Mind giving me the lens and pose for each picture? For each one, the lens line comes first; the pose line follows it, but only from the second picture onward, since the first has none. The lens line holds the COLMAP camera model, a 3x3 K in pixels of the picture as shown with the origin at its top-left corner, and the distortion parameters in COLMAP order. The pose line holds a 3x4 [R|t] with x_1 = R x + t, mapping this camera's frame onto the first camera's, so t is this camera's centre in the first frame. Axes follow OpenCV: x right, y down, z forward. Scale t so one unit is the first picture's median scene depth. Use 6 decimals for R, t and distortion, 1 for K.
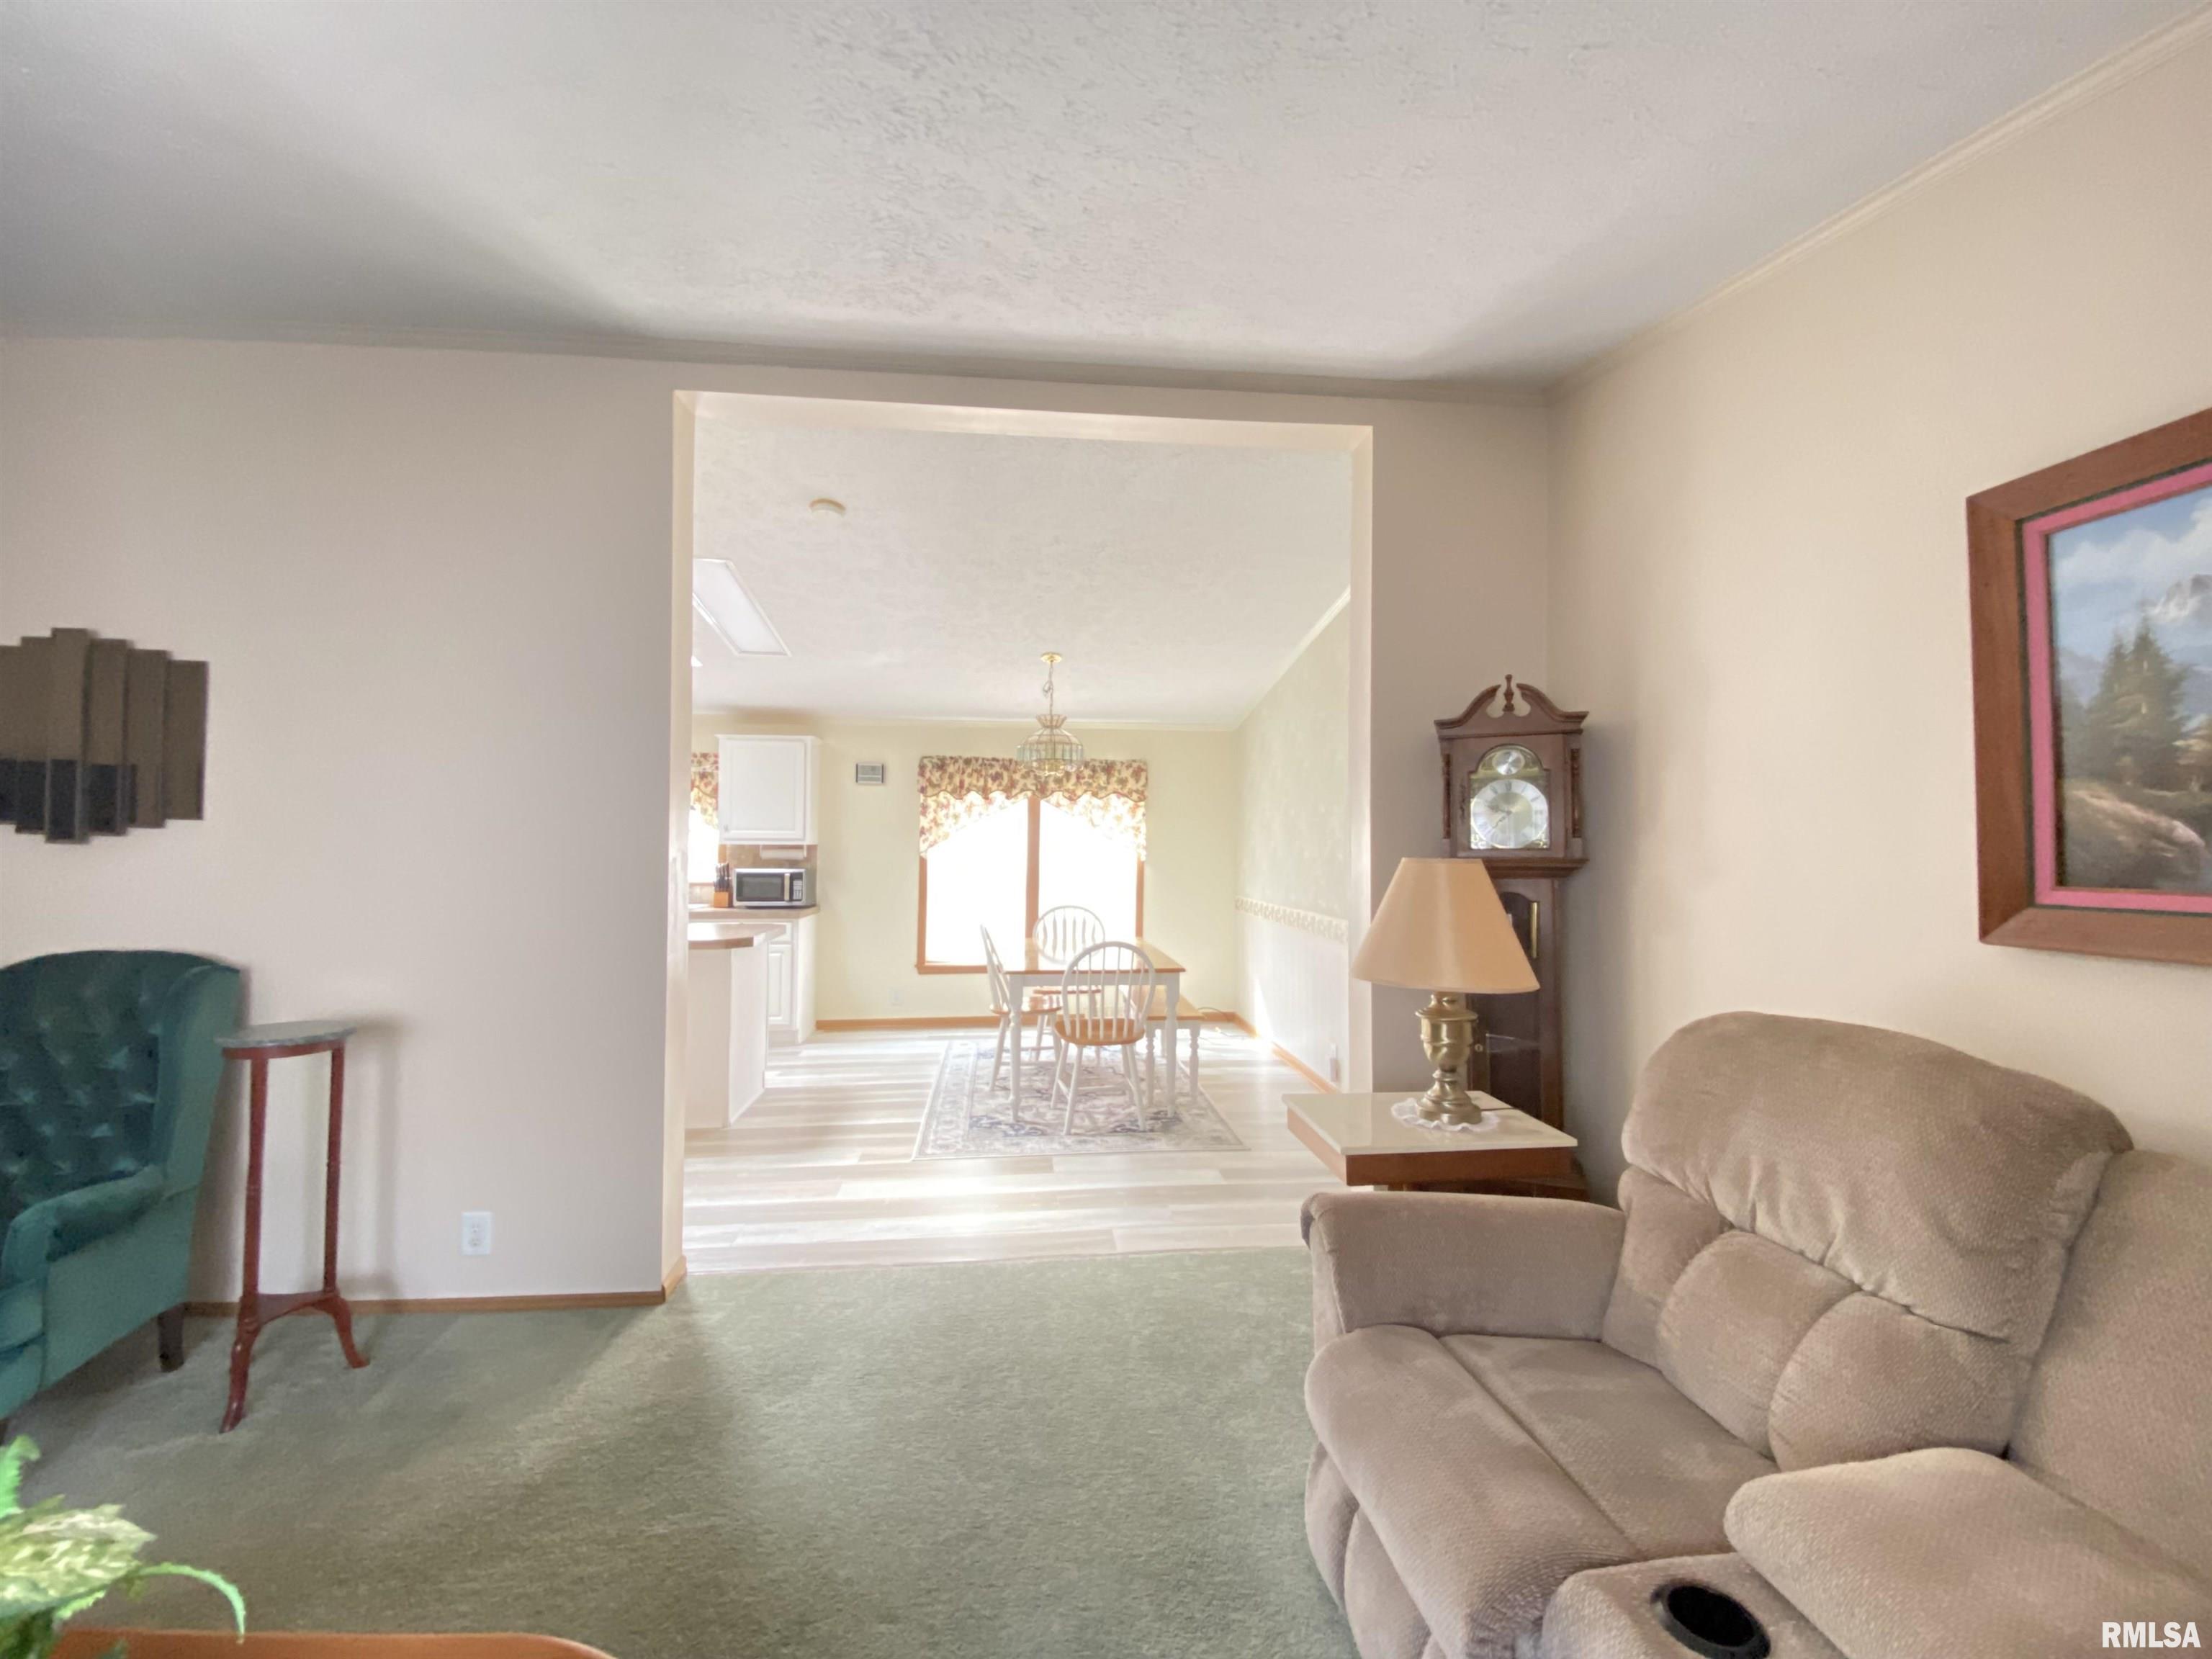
lens RADIAL K [[897.4, 0, 1106.0], [0, 897.4, 829.5], [0, 0, 1]] dist [0.002728, -0.013475]
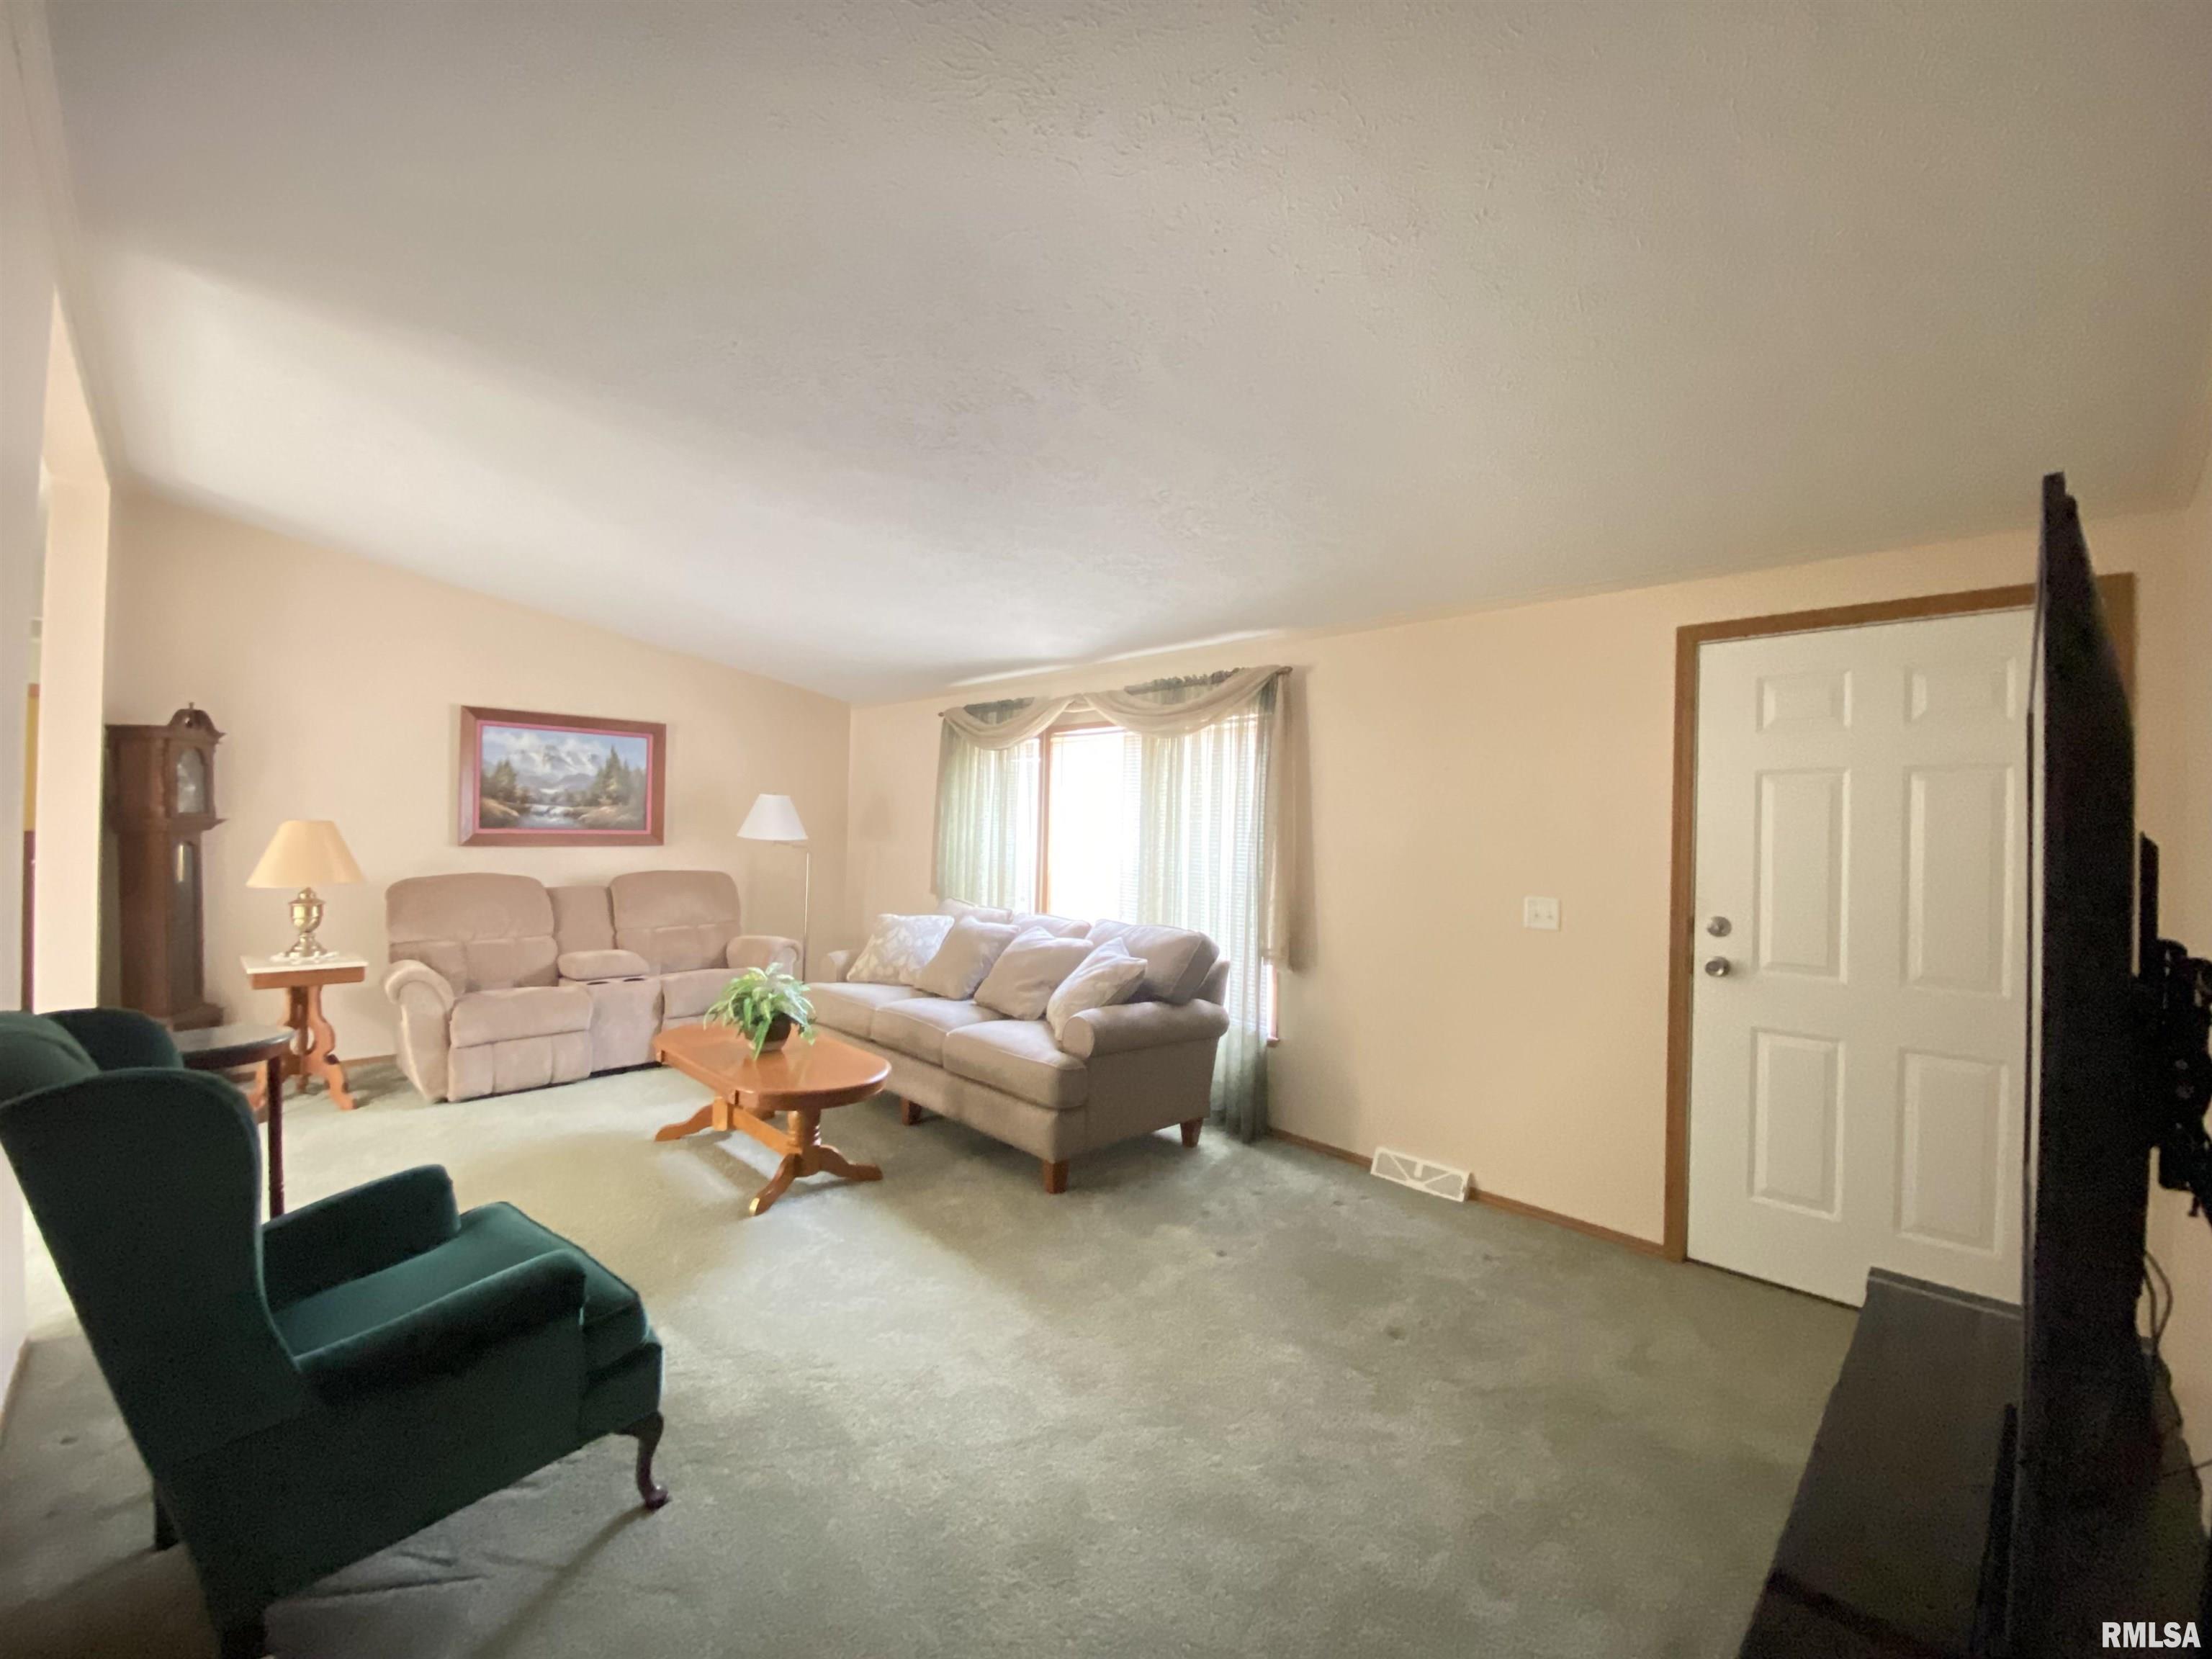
lens RADIAL K [[897.4, 0, 1106.0], [0, 897.4, 829.5], [0, 0, 1]] dist [0.002728, -0.013475]
pose [[-0.621755, -0.015166, 0.783065, -0.735819], [-0.032696, 0.999444, -0.006603, 0.003237], [-0.782529, -0.029709, -0.621905, 0.288399]]
